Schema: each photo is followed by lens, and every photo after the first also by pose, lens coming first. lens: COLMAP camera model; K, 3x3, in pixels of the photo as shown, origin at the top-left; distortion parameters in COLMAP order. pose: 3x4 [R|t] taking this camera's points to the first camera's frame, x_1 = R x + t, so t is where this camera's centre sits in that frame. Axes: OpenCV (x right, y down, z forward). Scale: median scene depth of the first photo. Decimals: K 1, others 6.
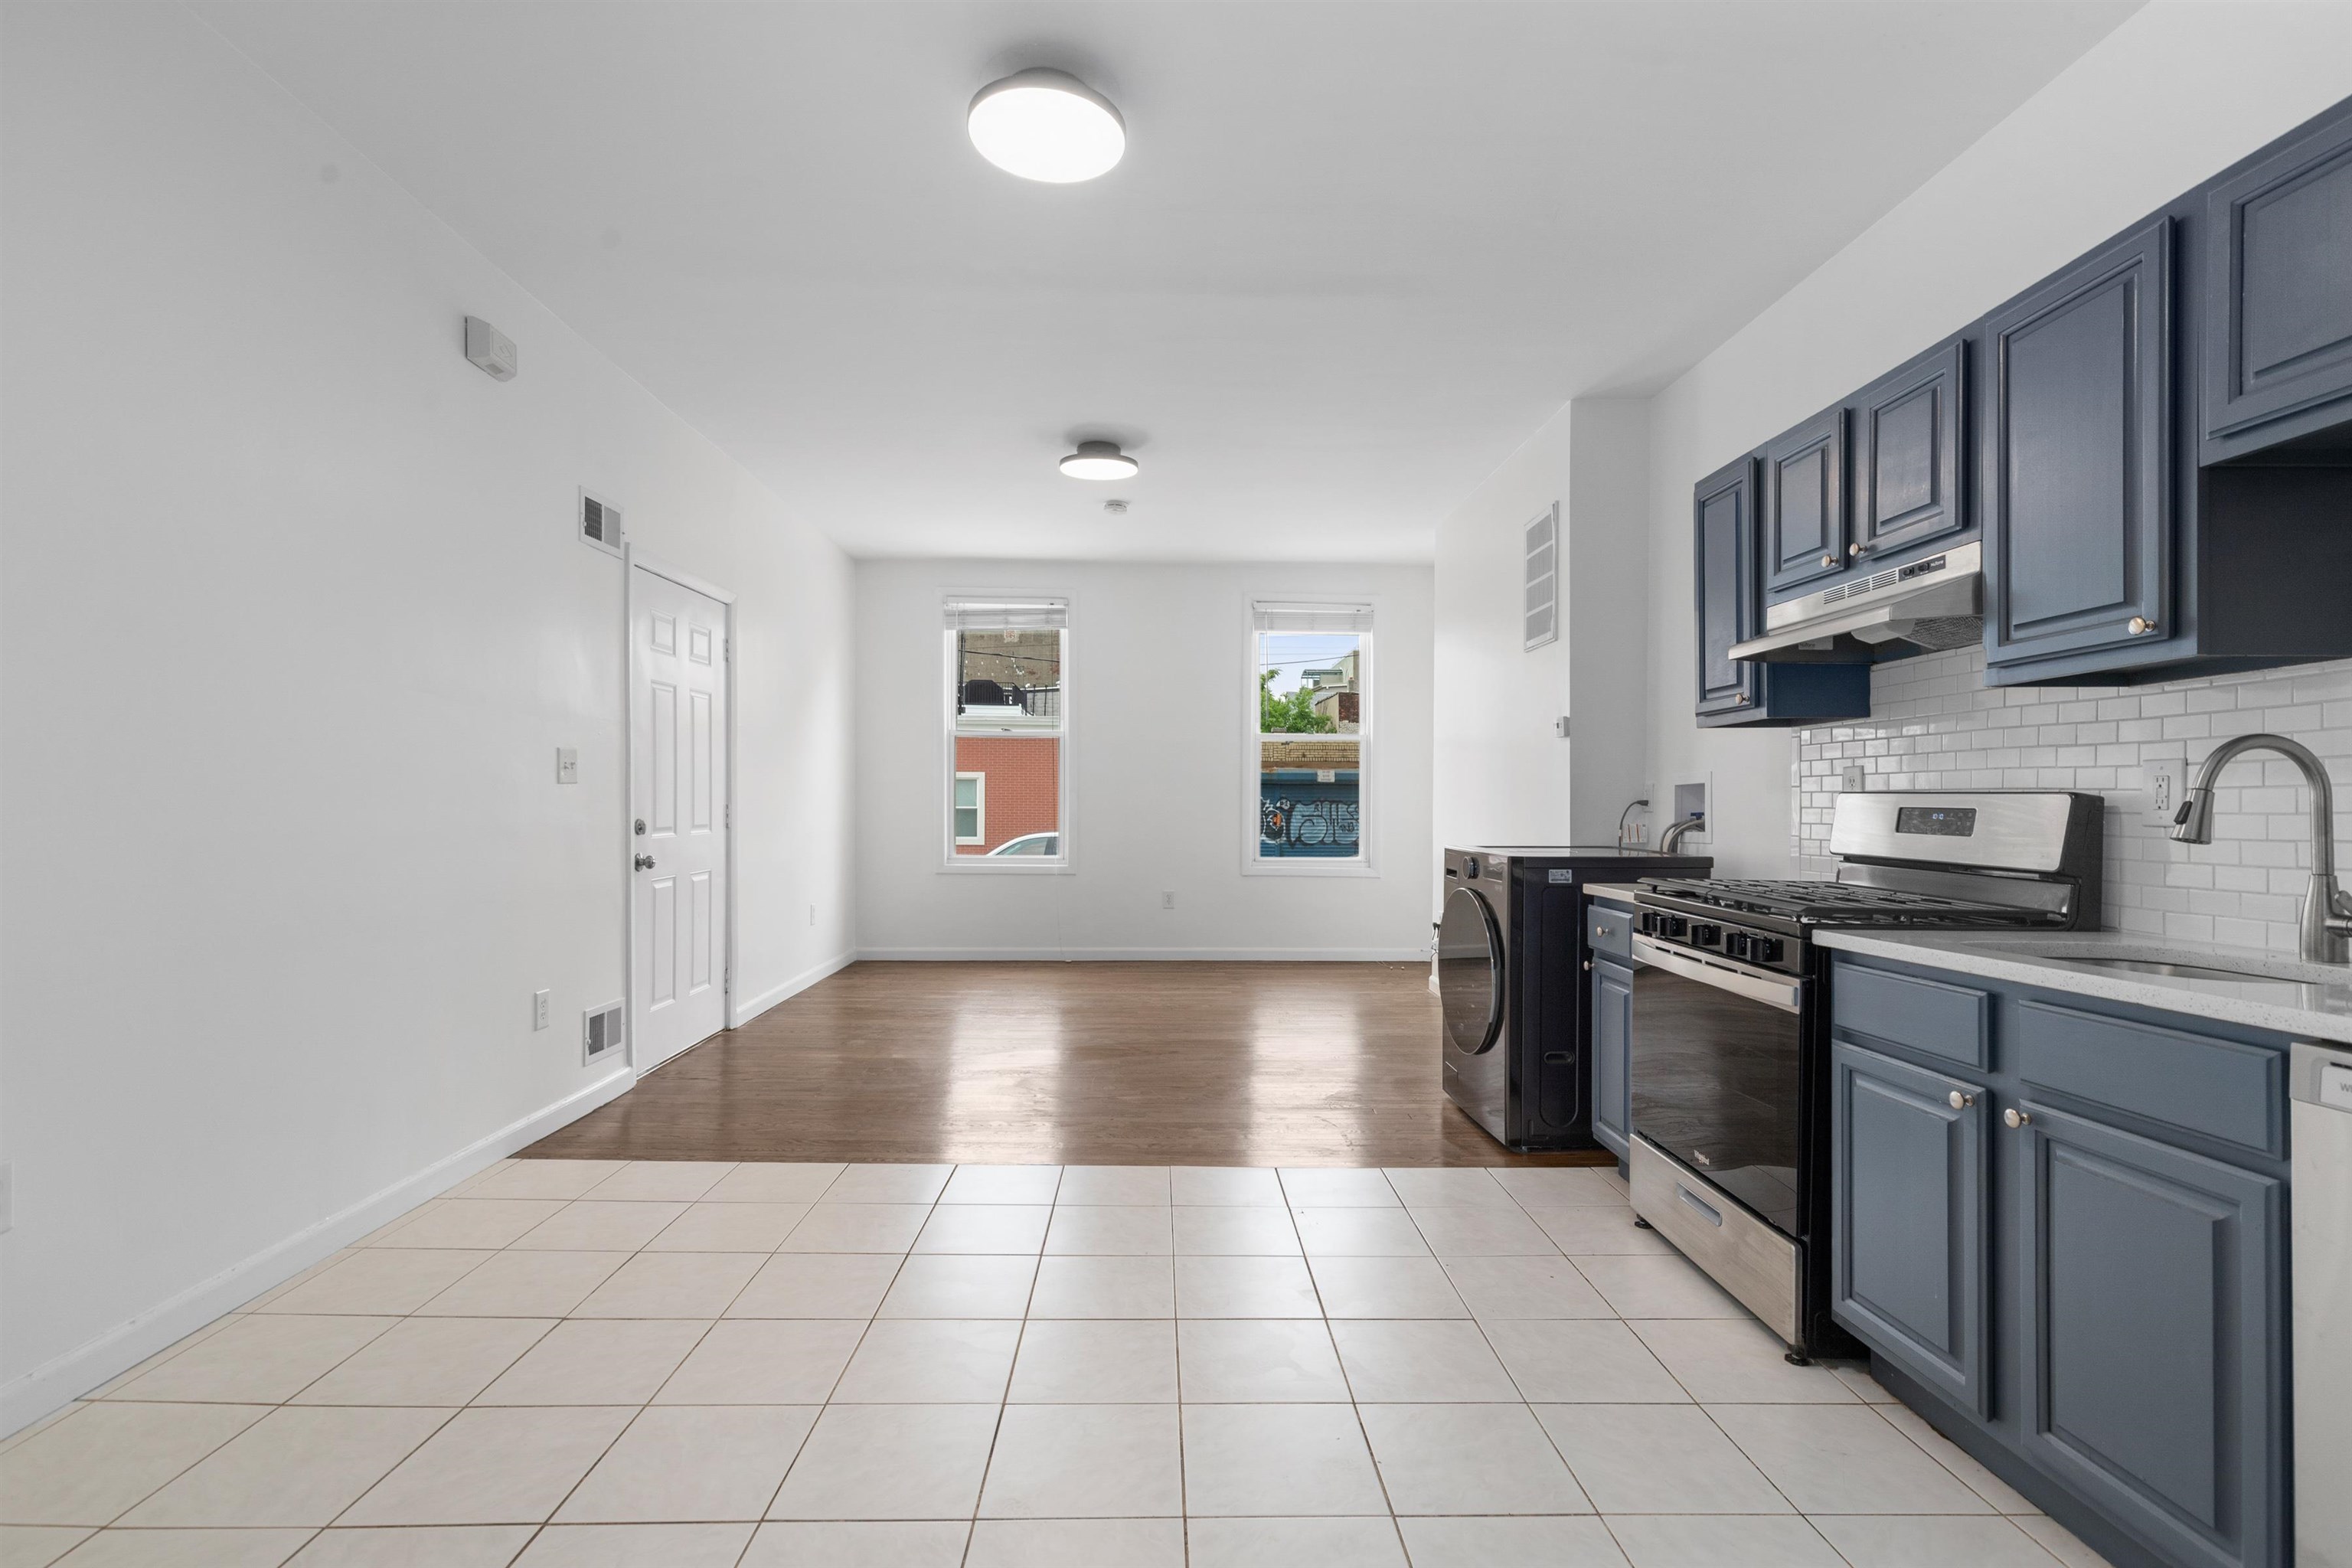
lens RADIAL K [[1071.6, 0, 1178.7], [0, 1071.6, 792.0], [0, 0, 1]] dist [0.007281, -0.000021]
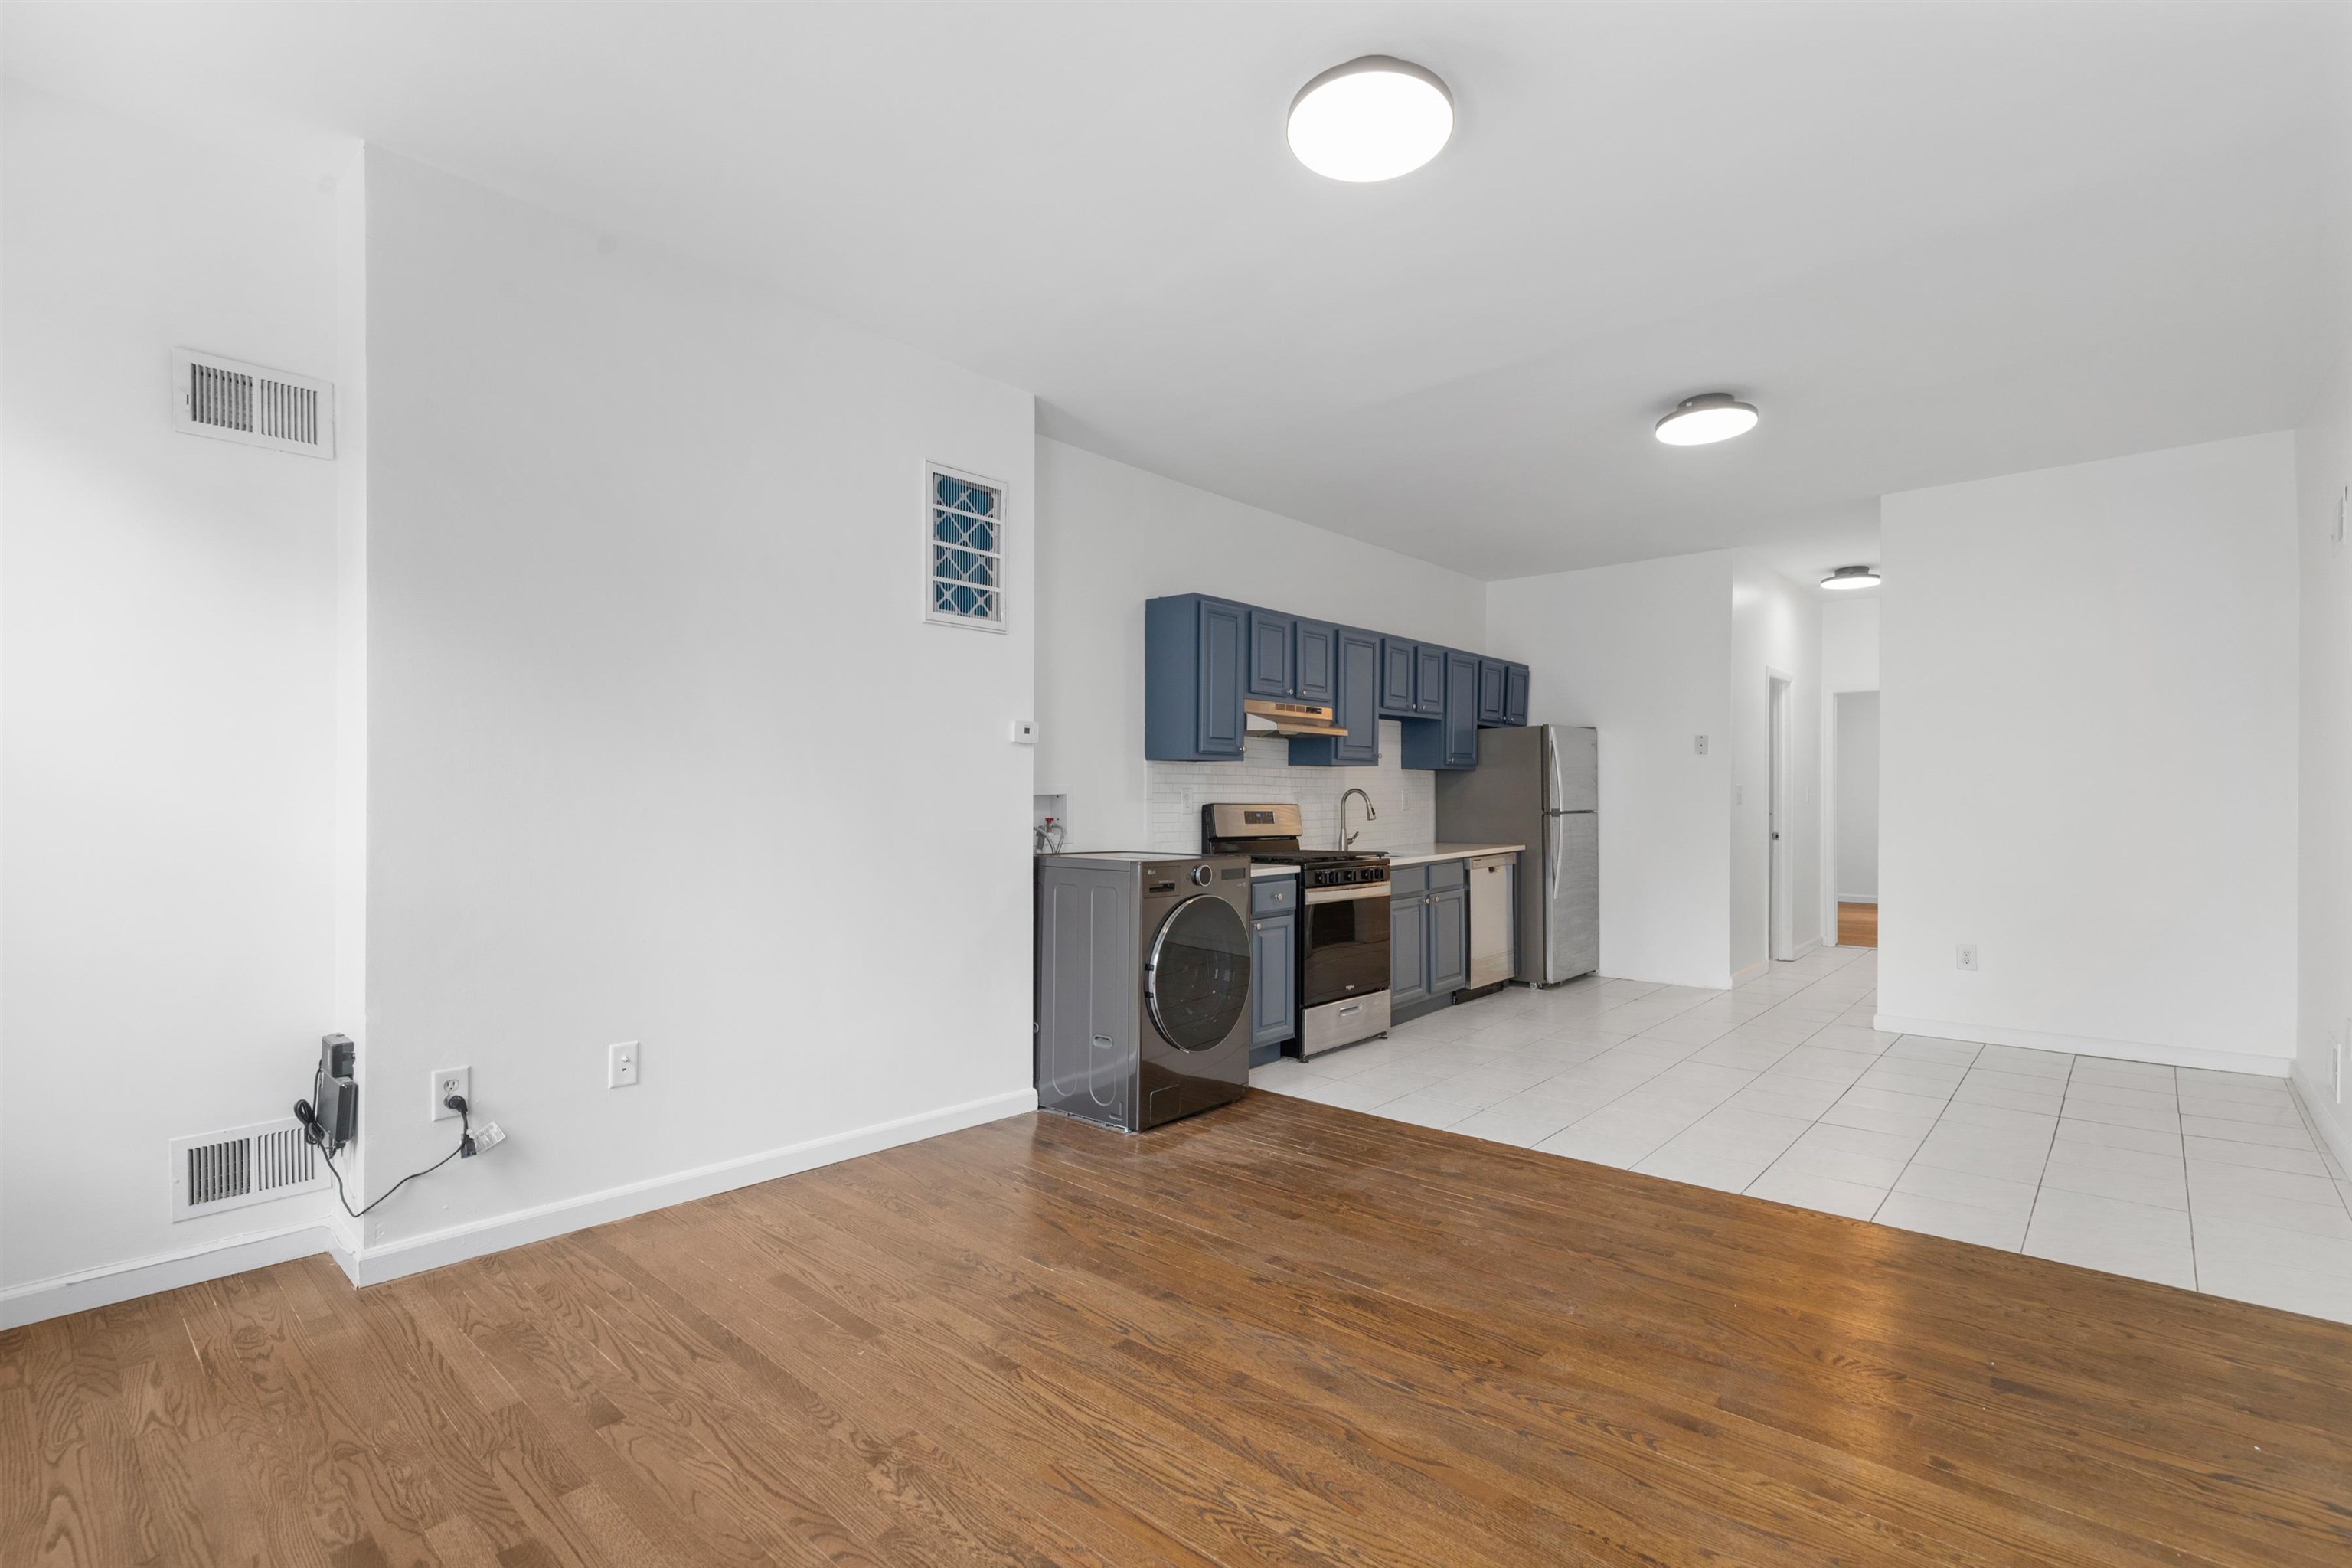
lens RADIAL K [[1071.6, 0, 1178.7], [0, 1071.6, 792.0], [0, 0, 1]] dist [0.007281, -0.000021]
pose [[-0.726367, -0.001742, 0.687305, -0.337132], [-0.011010, 0.999898, -0.009102, -0.001399], [-0.687219, -0.014178, -0.726312, 1.376243]]
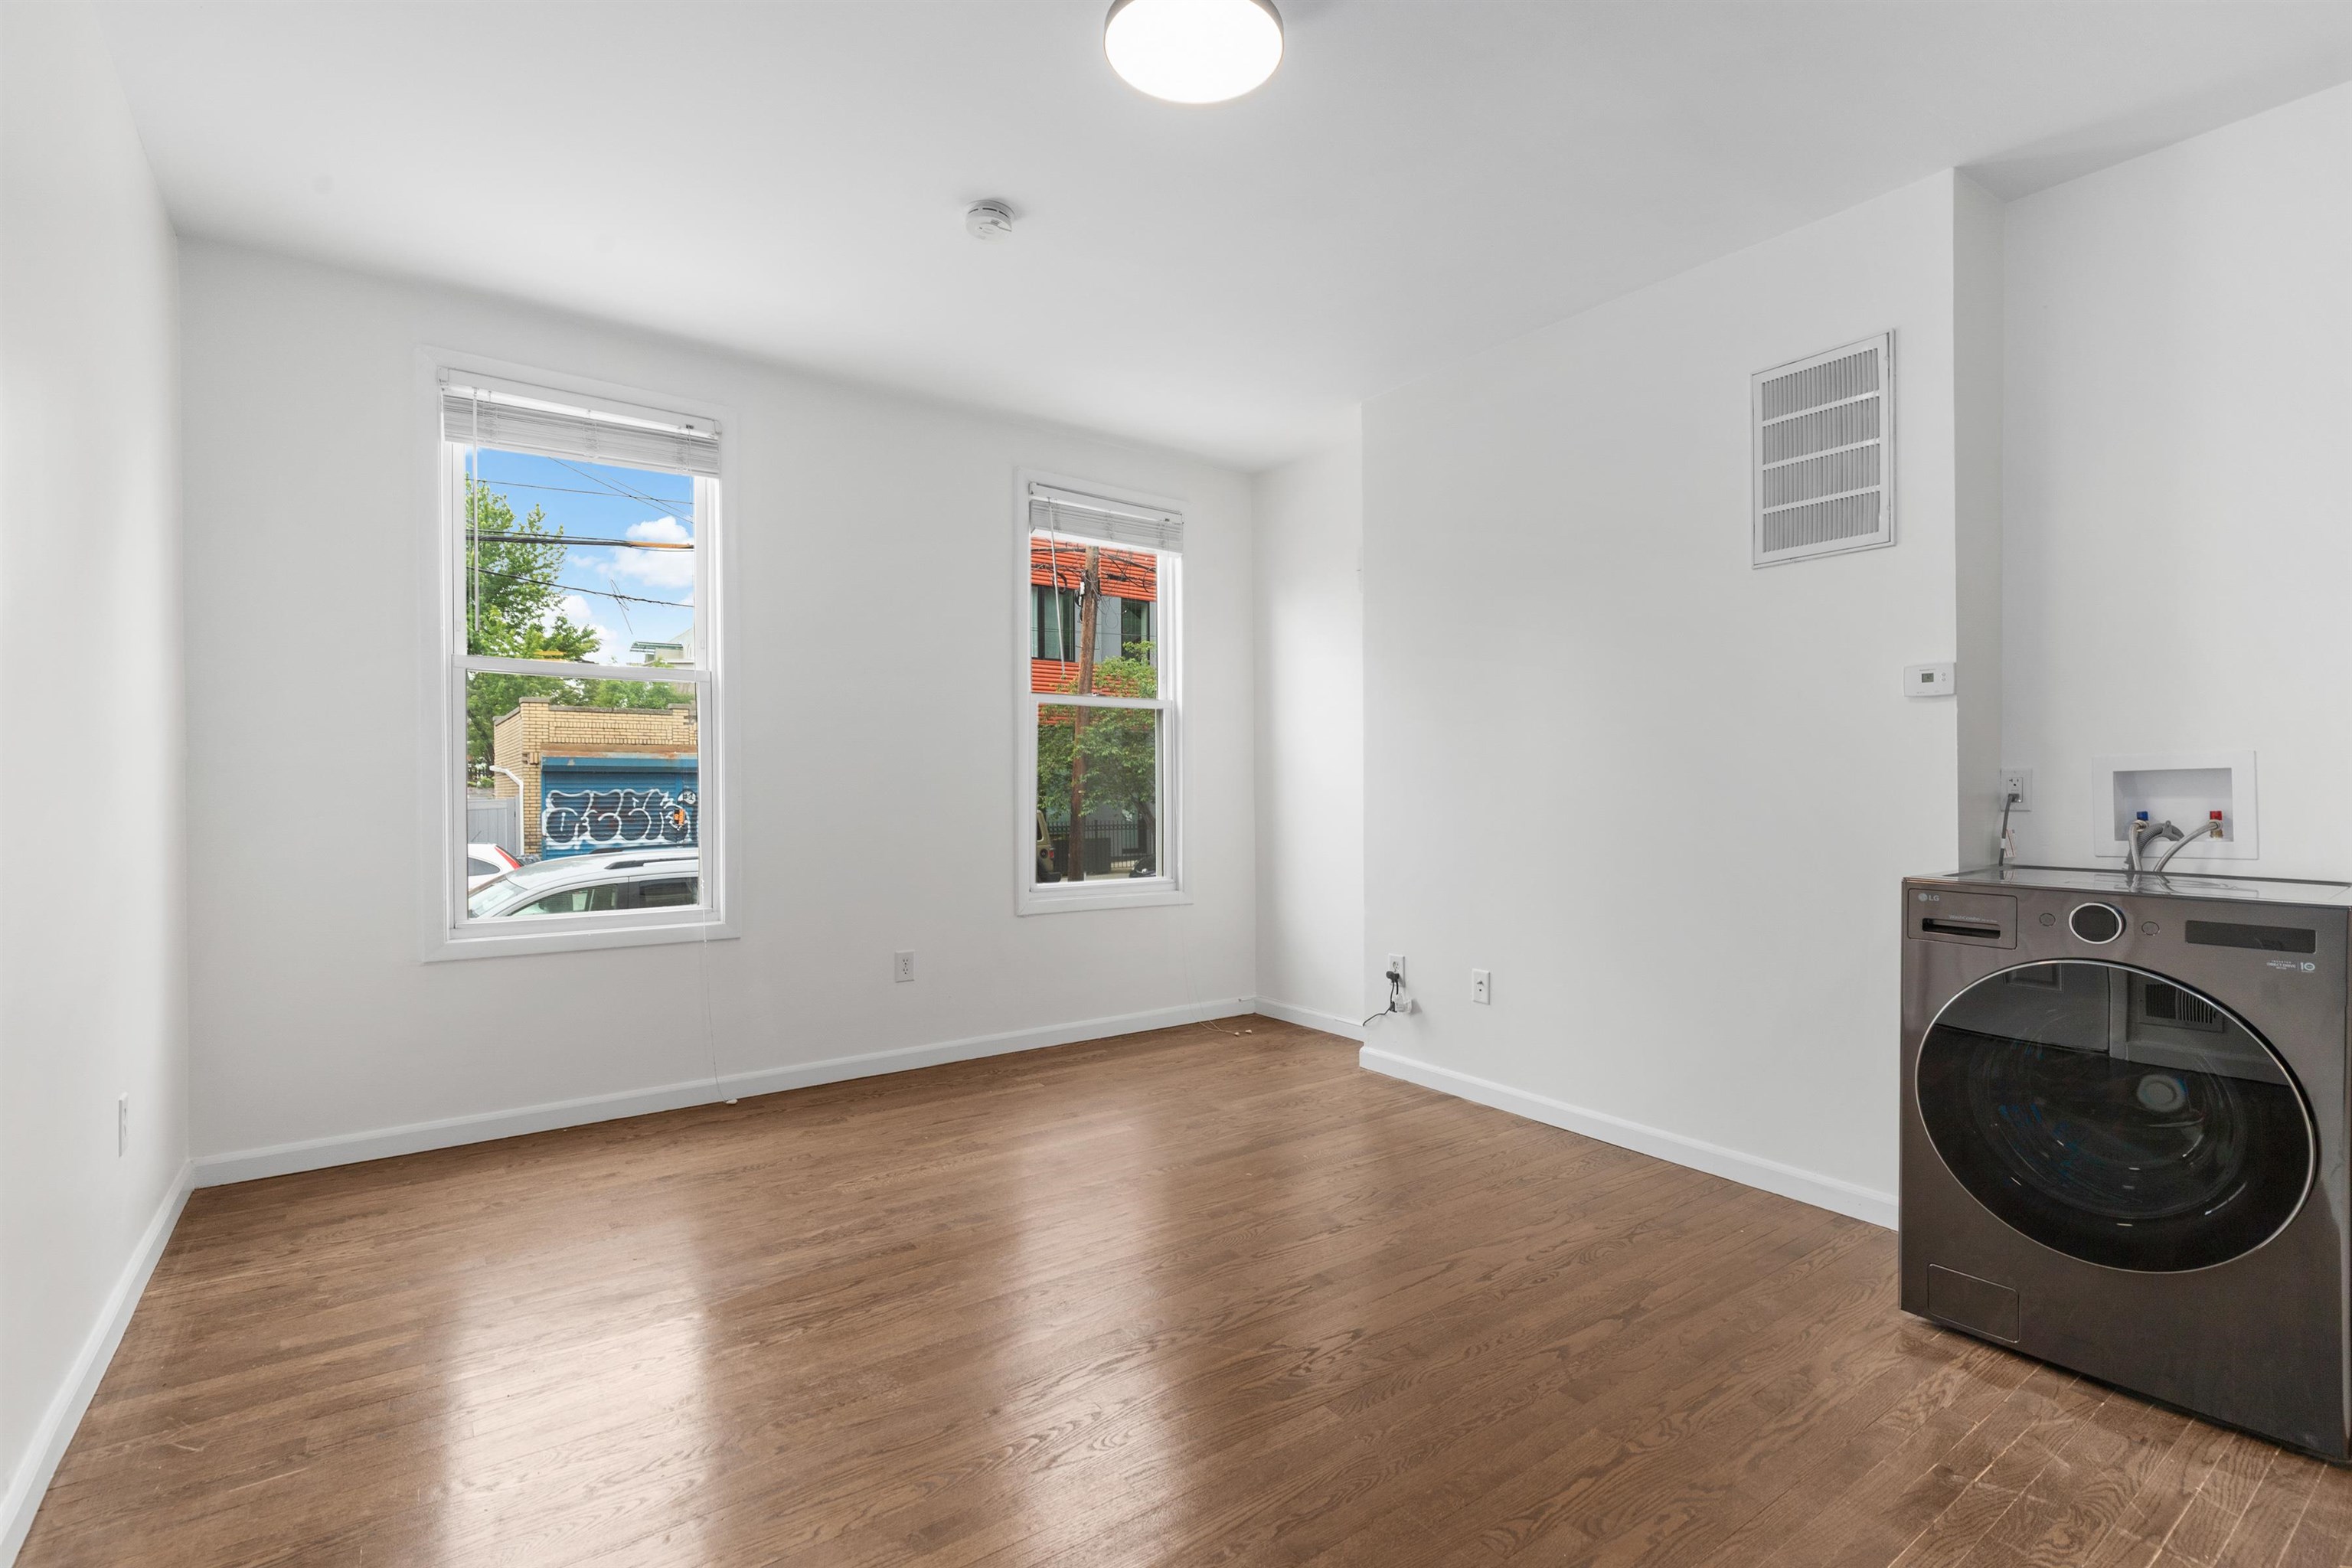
lens RADIAL K [[1071.6, 0, 1178.7], [0, 1071.6, 792.0], [0, 0, 1]] dist [0.007281, -0.000021]
pose [[0.823138, -0.009291, 0.567766, -0.323993], [0.003302, 0.999928, 0.011576, -0.002857], [-0.567832, -0.007654, 0.823109, 0.628822]]
